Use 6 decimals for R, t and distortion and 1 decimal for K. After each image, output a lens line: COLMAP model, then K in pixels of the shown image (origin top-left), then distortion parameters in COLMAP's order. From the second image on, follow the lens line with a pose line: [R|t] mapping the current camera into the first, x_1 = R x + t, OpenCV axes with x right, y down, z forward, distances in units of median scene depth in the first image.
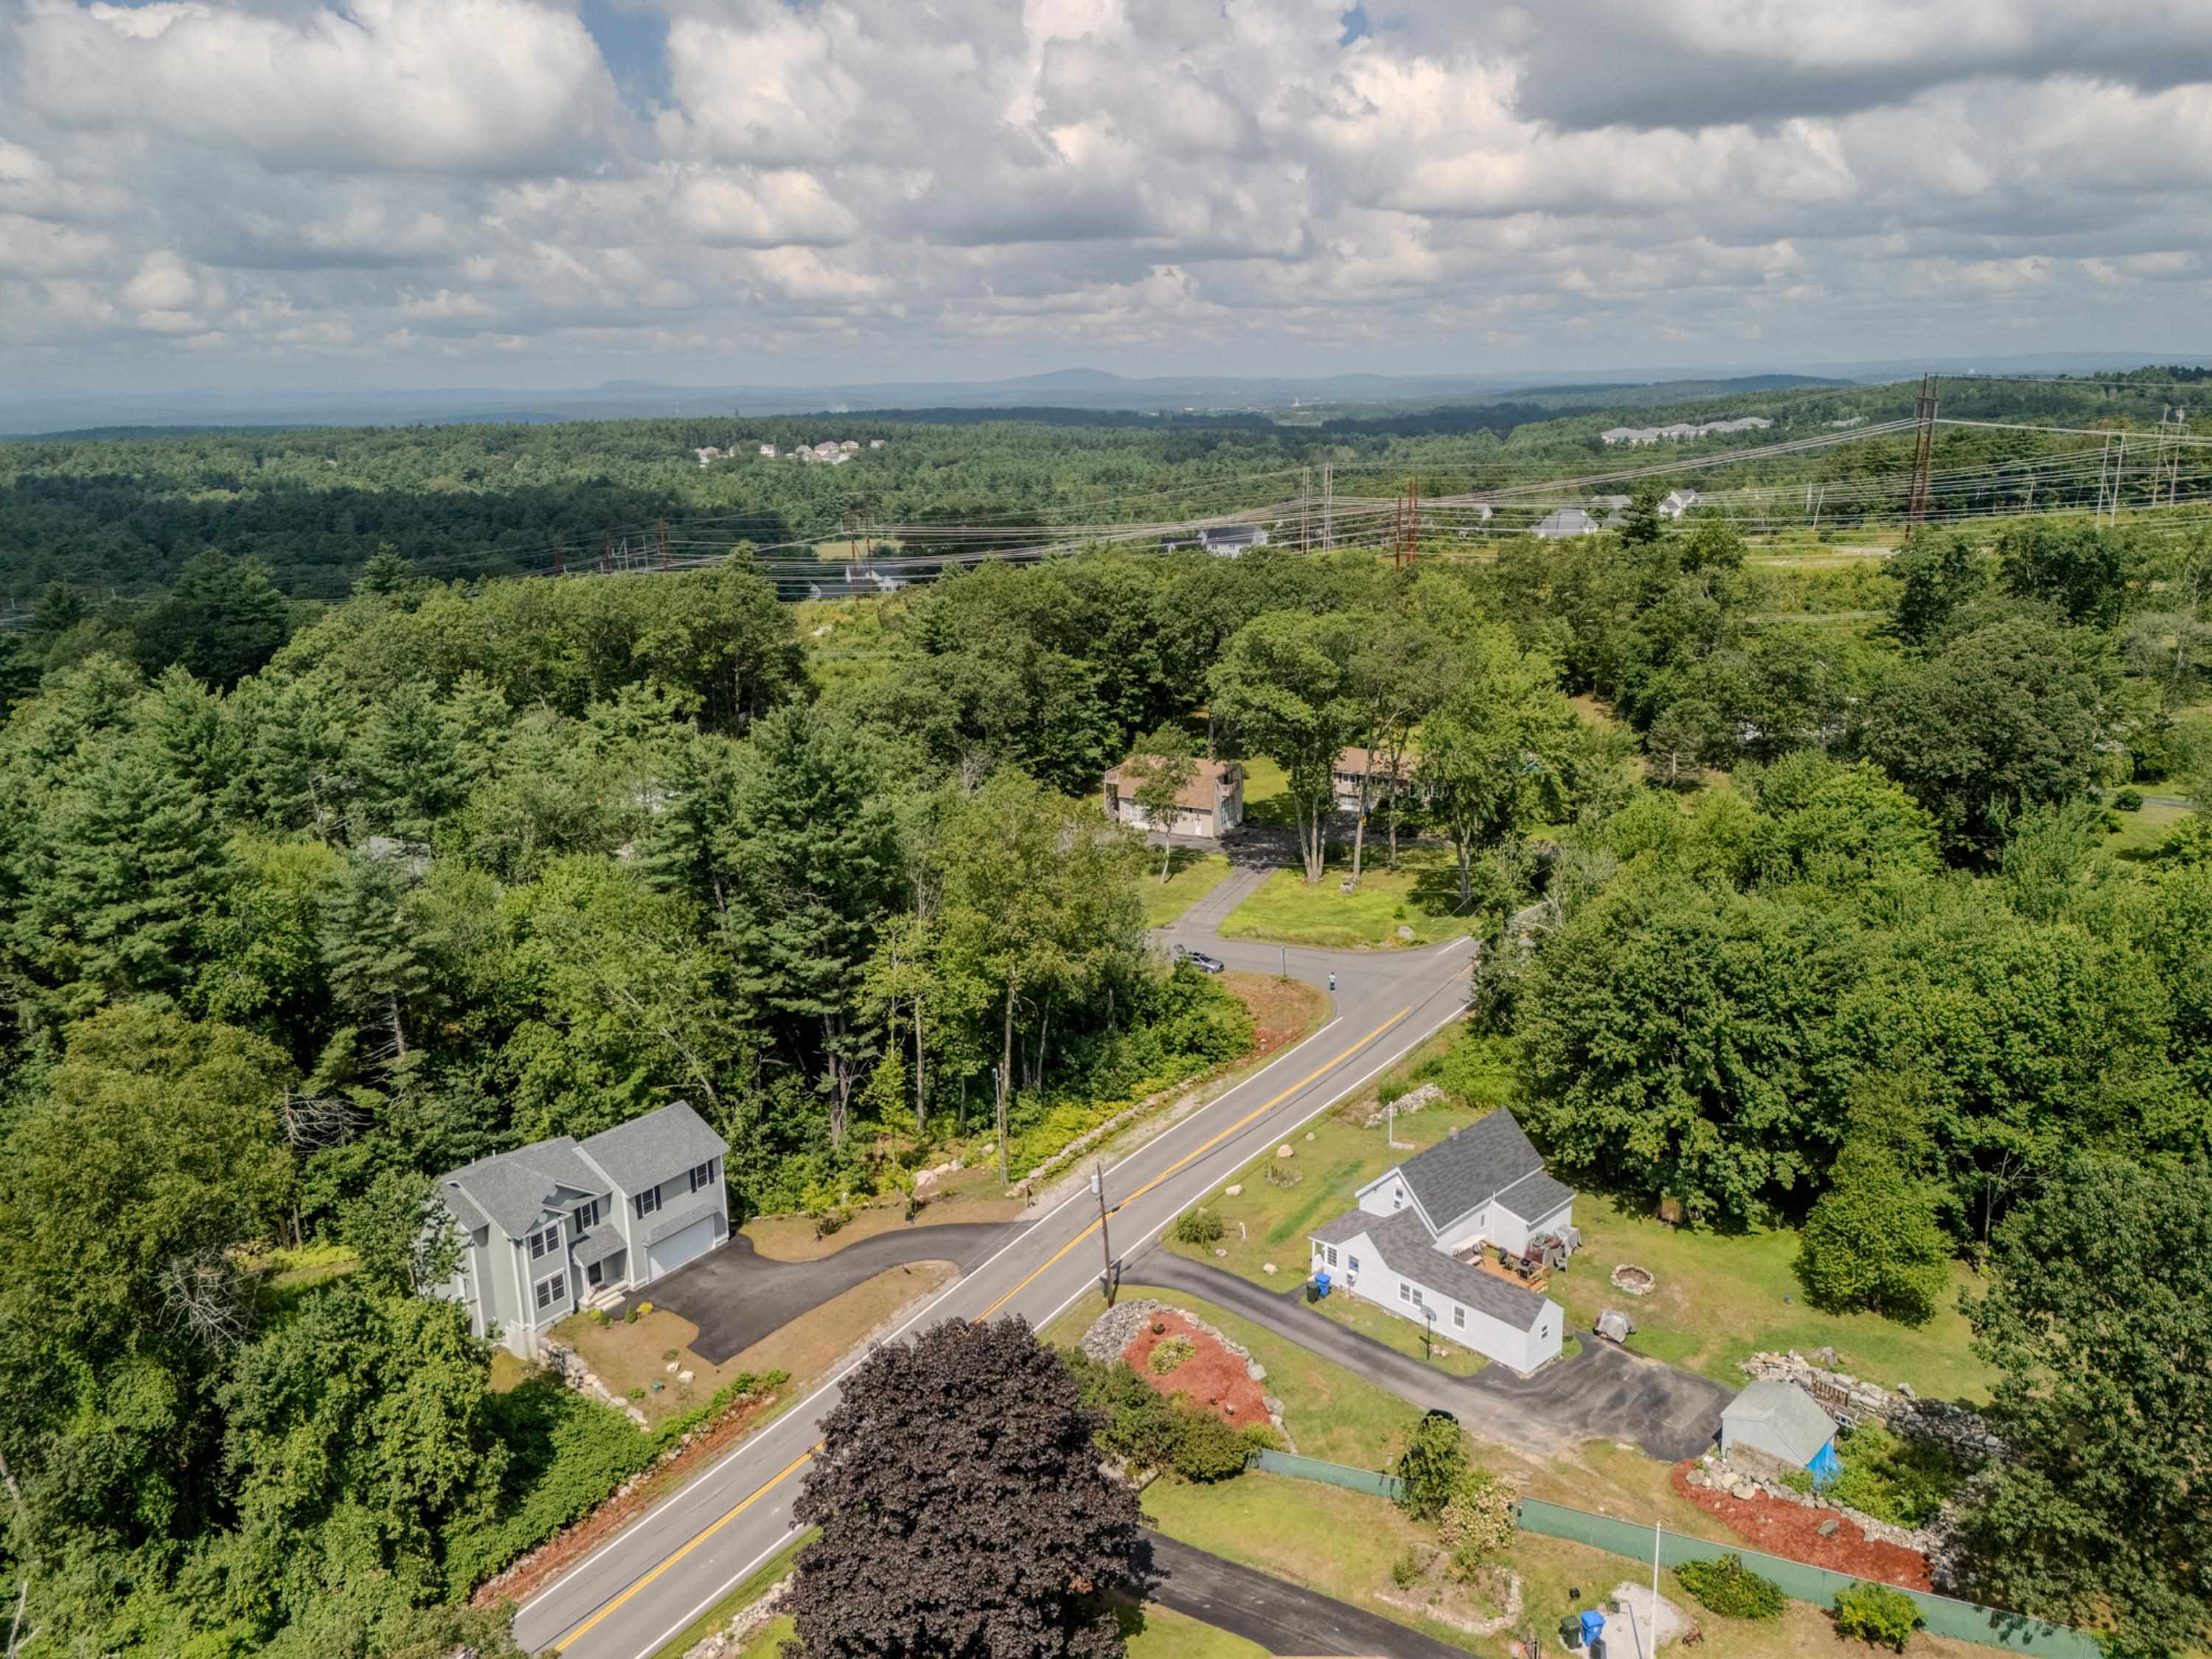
lens RADIAL K [[1636.6, 0, 1106.7], [0, 1636.6, 809.4], [0, 0, 1]] dist [0.061558, -0.044345]
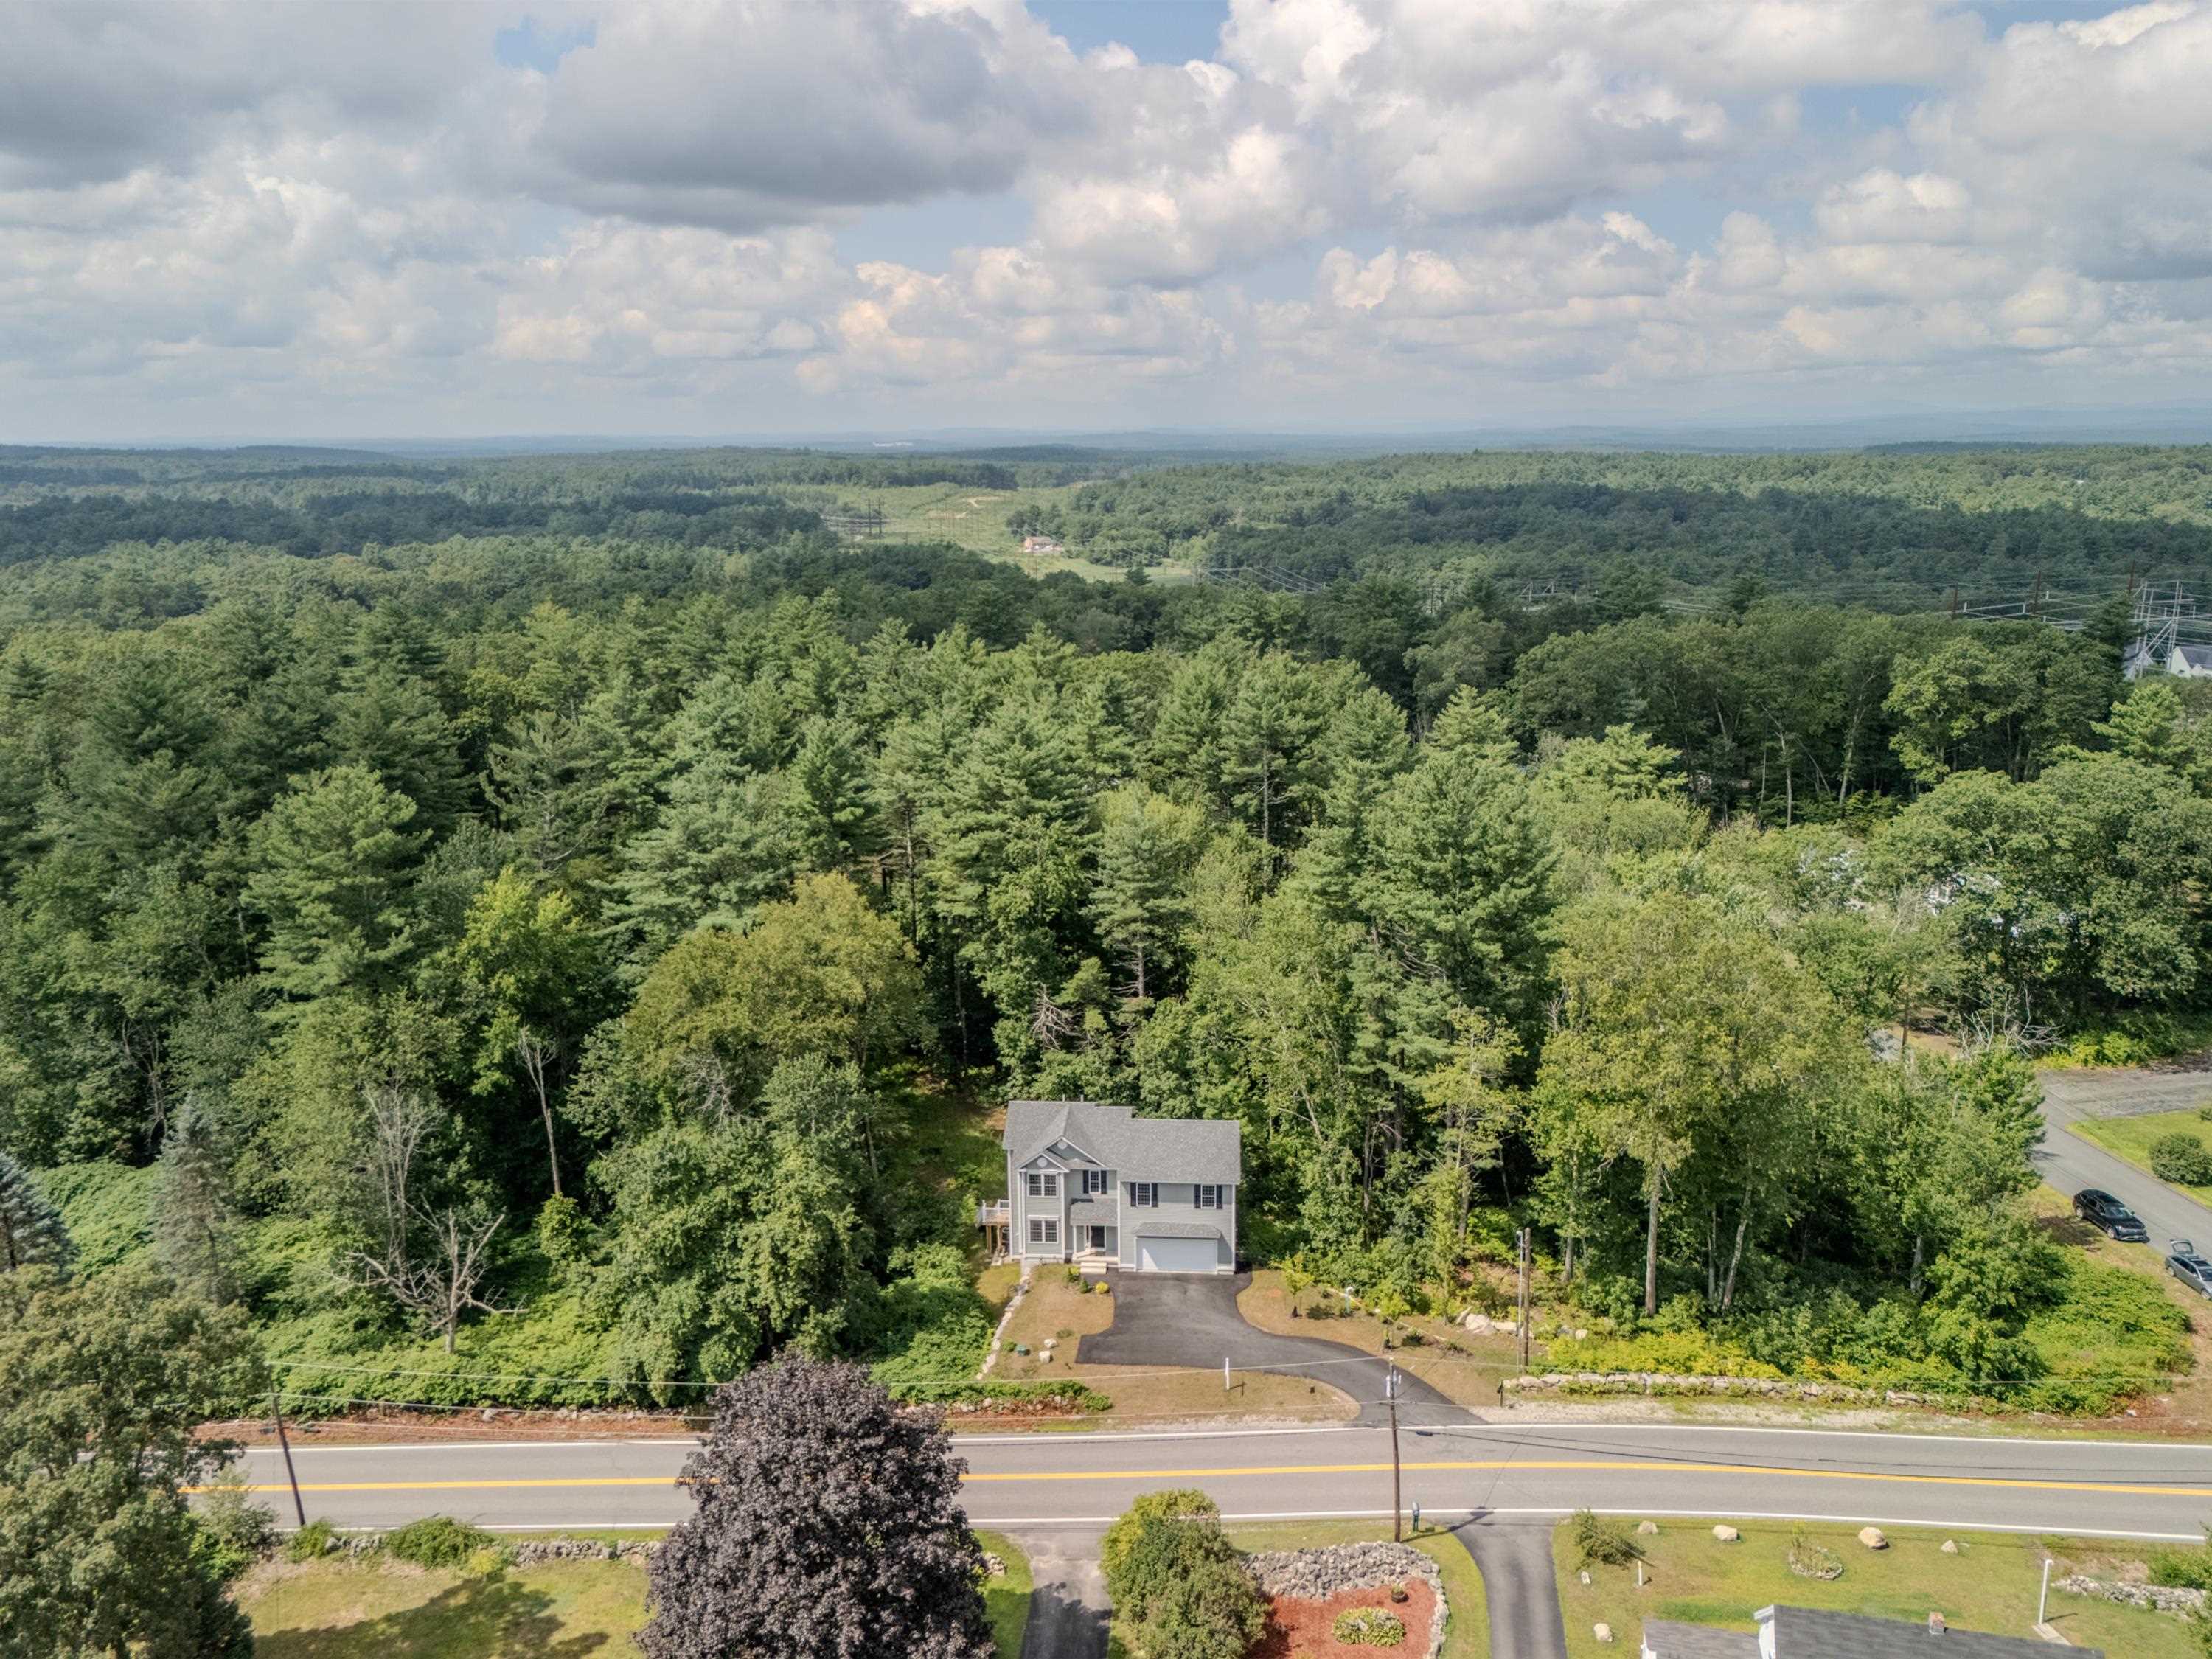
lens RADIAL K [[1636.6, 0, 1121.1], [0, 1636.6, 796.0], [0, 0, 1]] dist [0.061558, -0.044345]
pose [[0.552993, 0.203460, -0.807962, 0.490979], [-0.216770, 0.971464, 0.096268, -0.099979], [0.804493, 0.121906, 0.581317, 0.357498]]
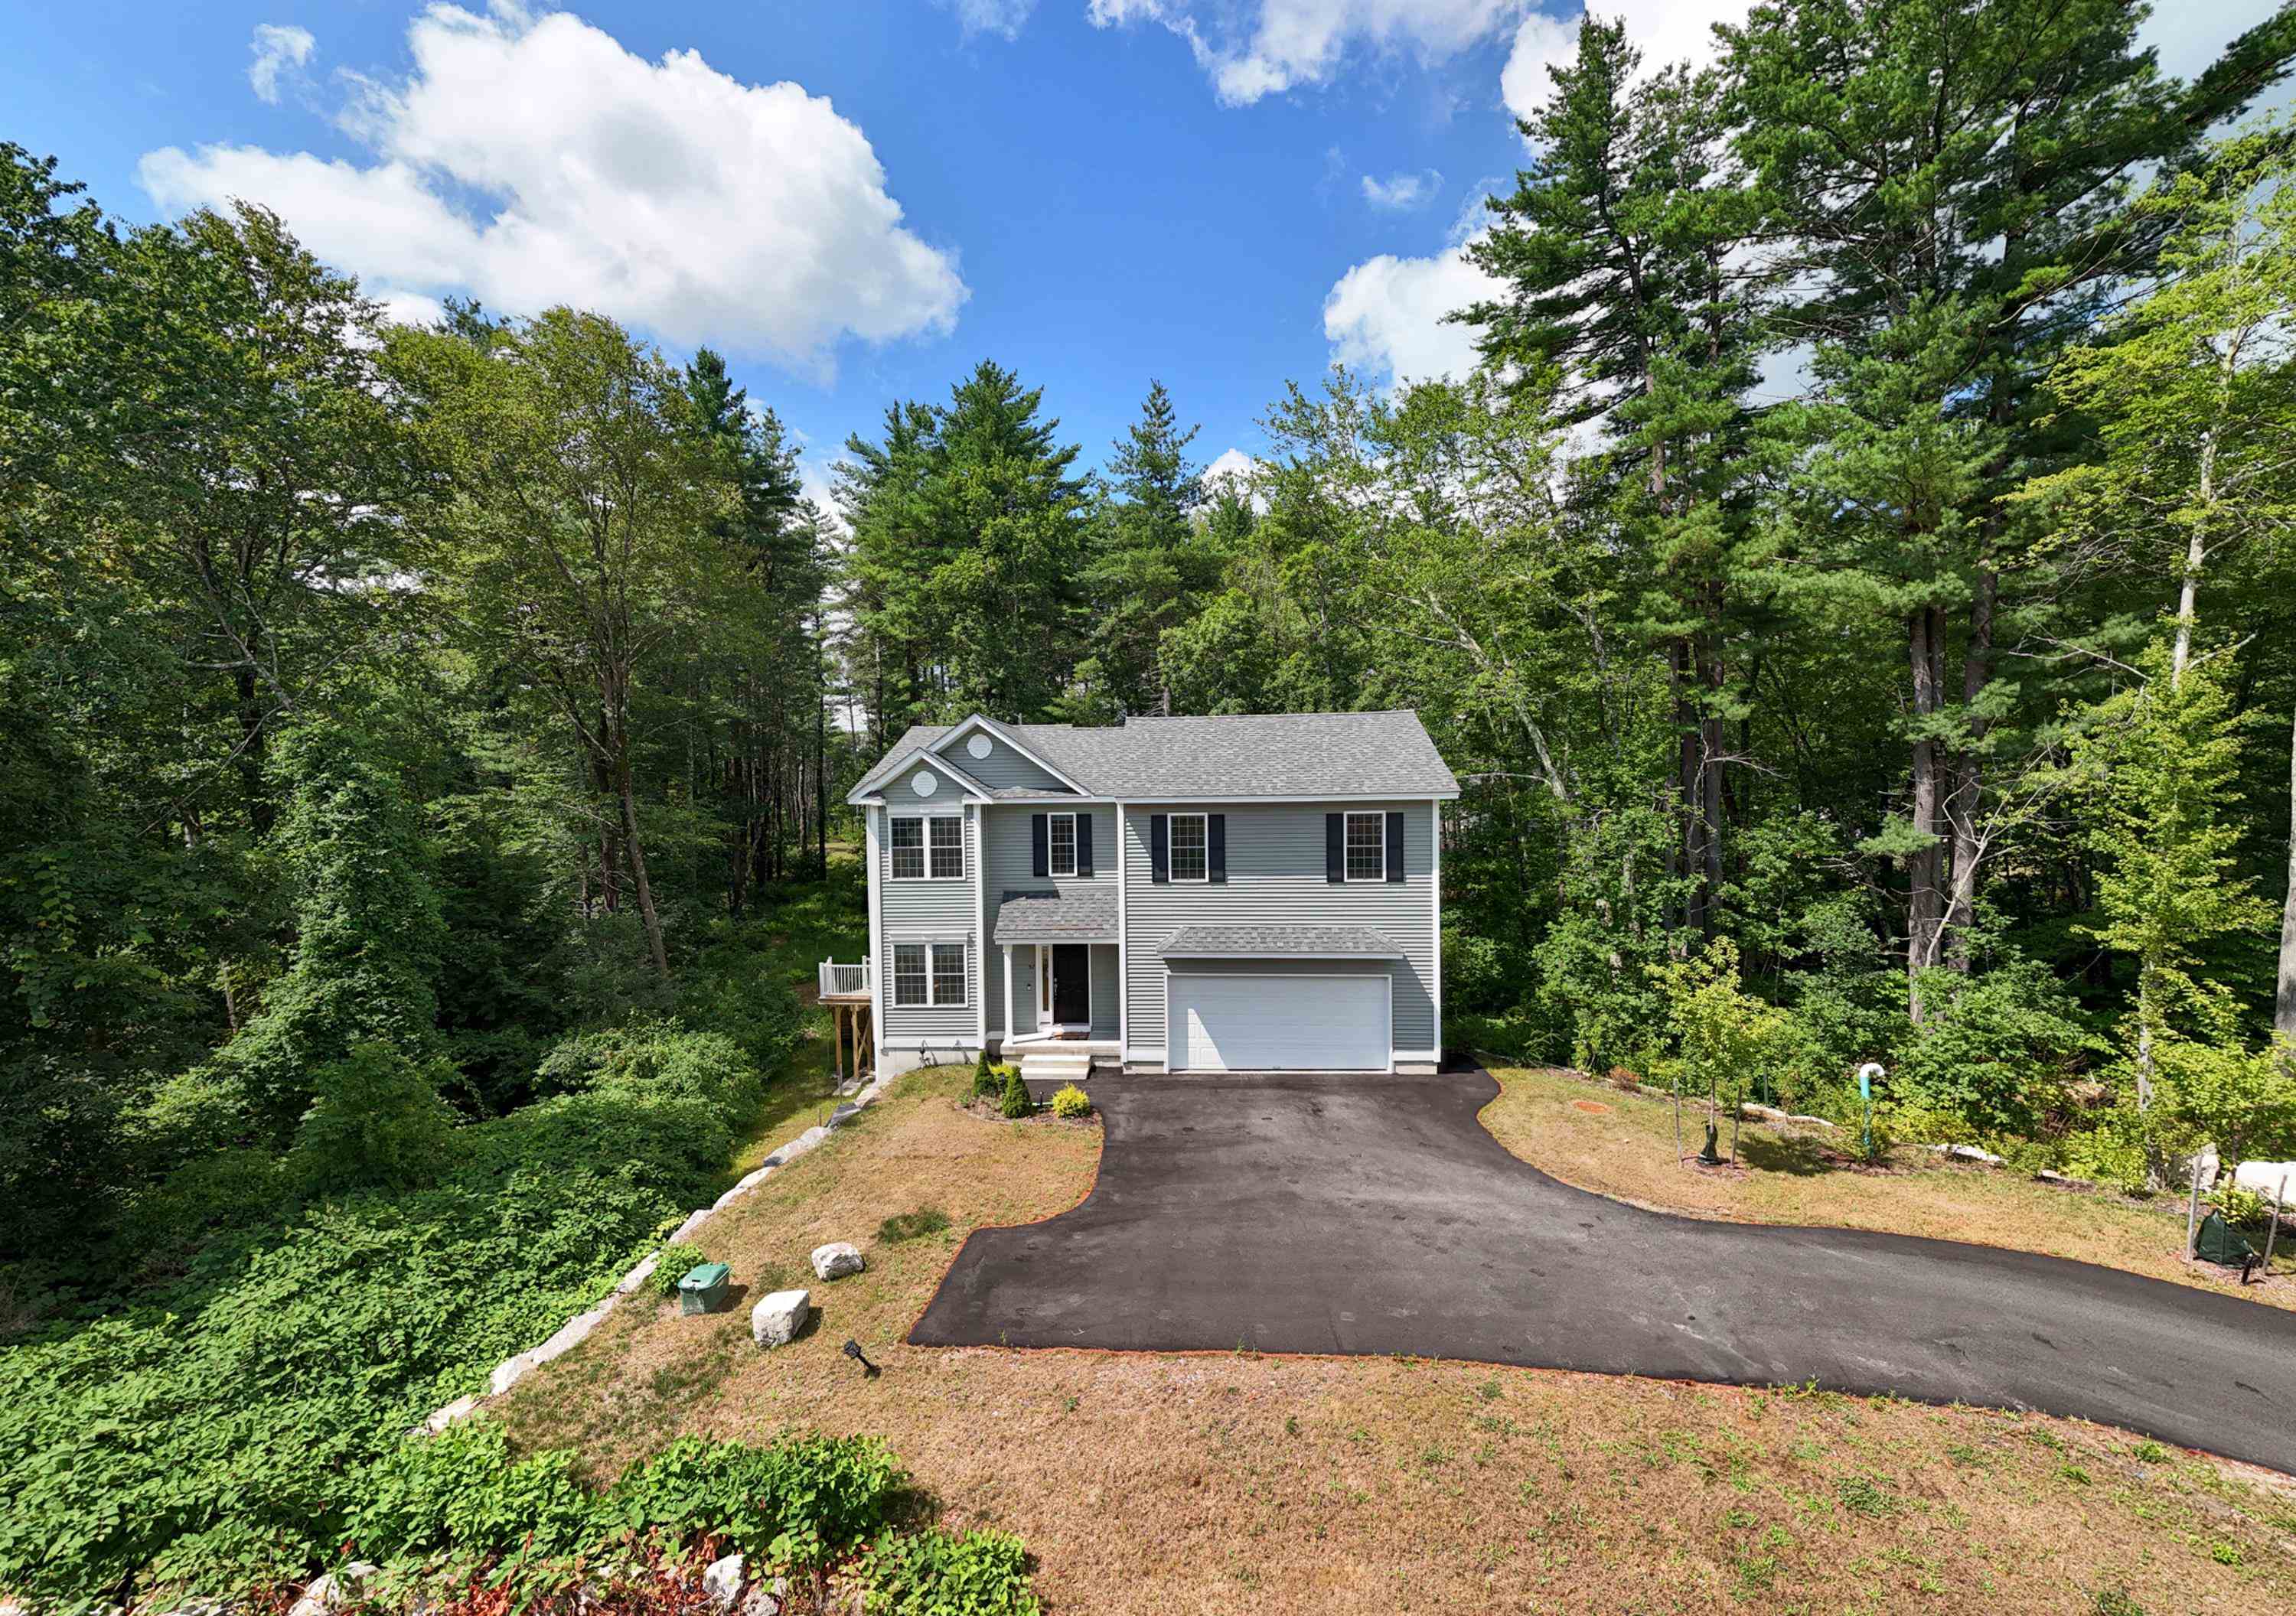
lens RADIAL K [[916.3, 0, 1149.6], [0, 916.3, 814.5], [0, 0, 1]] dist [0.015862, 0.000050]
pose [[0.553157, 0.046203, -0.831795, -0.105852], [-0.211754, 0.973465, -0.086748, 0.248797], [0.805715, 0.224121, 0.548263, 0.868132]]
